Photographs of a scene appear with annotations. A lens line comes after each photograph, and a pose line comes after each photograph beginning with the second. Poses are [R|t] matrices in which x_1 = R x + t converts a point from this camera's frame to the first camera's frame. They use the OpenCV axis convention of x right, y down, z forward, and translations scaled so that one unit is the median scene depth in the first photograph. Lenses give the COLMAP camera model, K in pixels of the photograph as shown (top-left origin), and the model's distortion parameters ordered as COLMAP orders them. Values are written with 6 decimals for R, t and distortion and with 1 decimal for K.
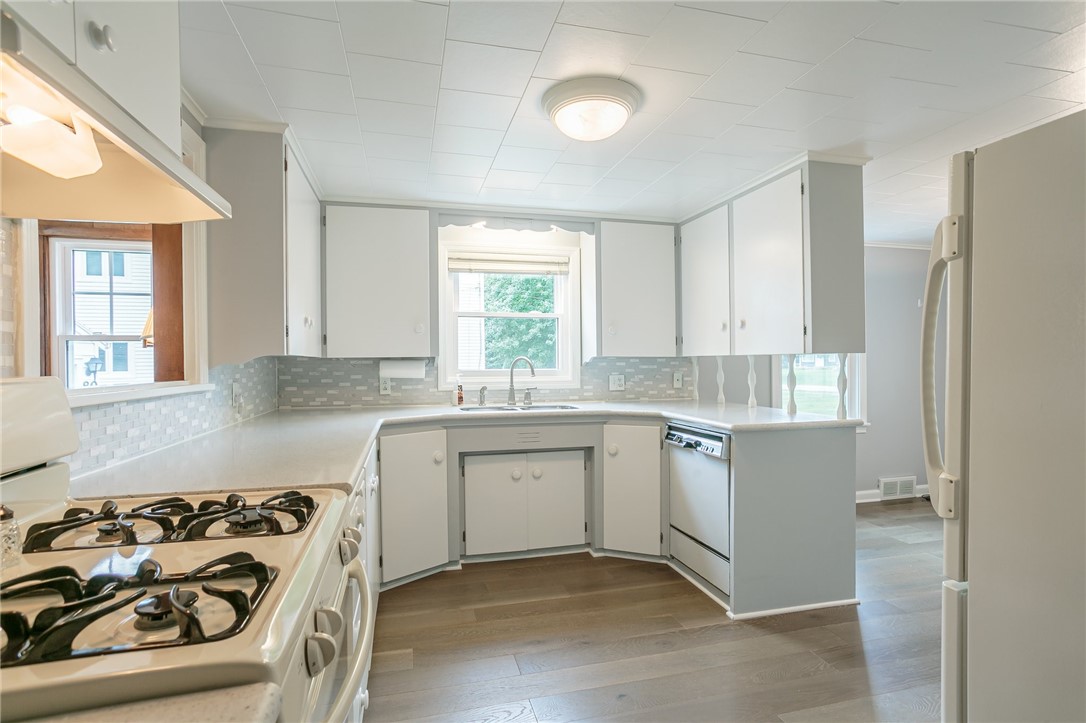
lens RADIAL K [[534.7, 0, 539.6], [0, 534.7, 350.1], [0, 0, 1]] dist [-0.051045, 0.032913]
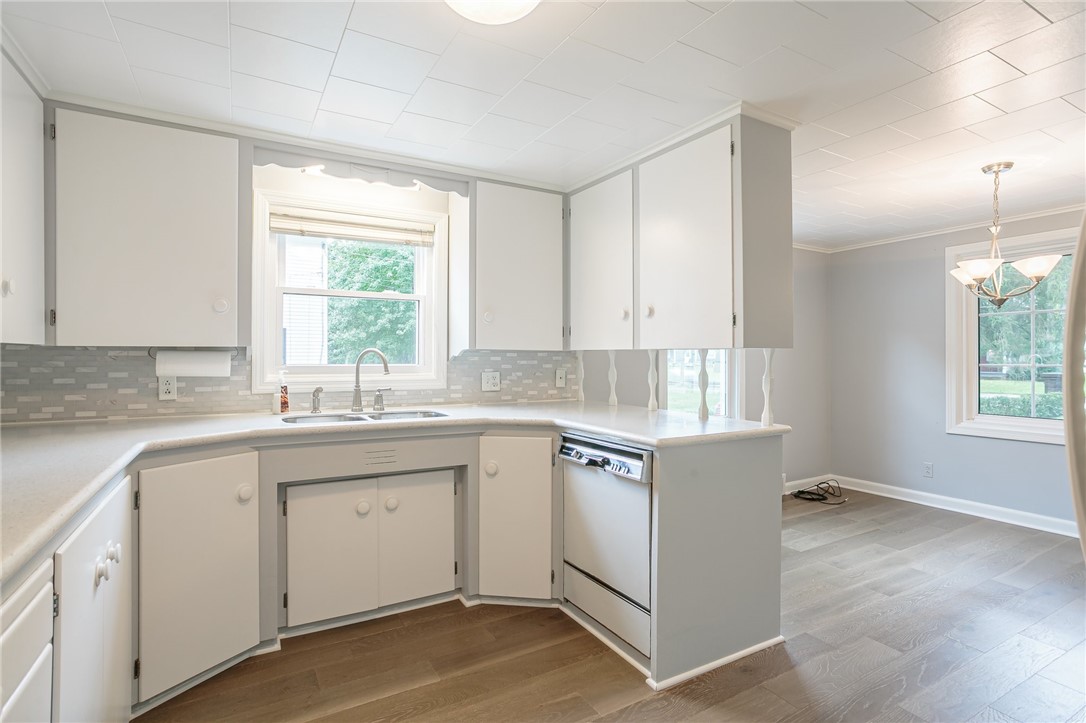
lens RADIAL K [[534.7, 0, 539.6], [0, 534.7, 350.1], [0, 0, 1]] dist [-0.051045, 0.032913]
pose [[0.961941, 0.011821, 0.273002, -0.010833], [-0.014773, 0.999852, 0.008762, 0.005258], [-0.272858, -0.012461, 0.961974, 0.224257]]
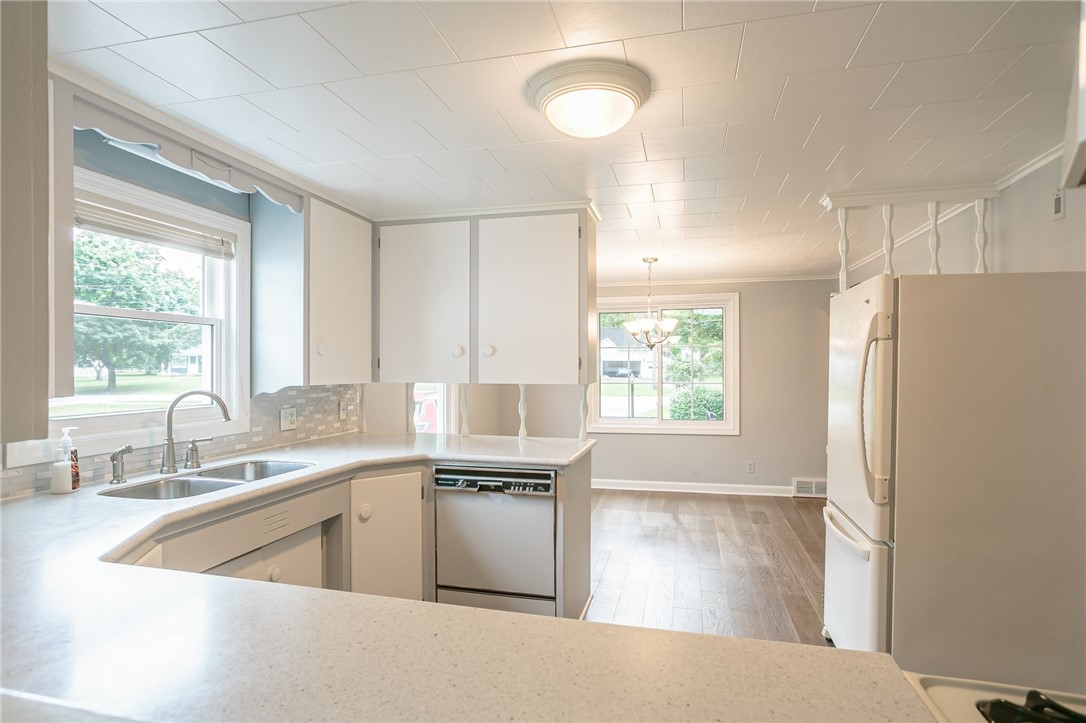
lens RADIAL K [[555.9, 0, 543.0], [0, 555.9, 361.5], [0, 0, 1]] dist [-0.084965, 0.054520]
pose [[0.476727, 0.013146, 0.878953, -0.417832], [-0.023131, 0.999730, -0.002407, -0.028299], [-0.878747, -0.019183, 0.476902, 0.411116]]
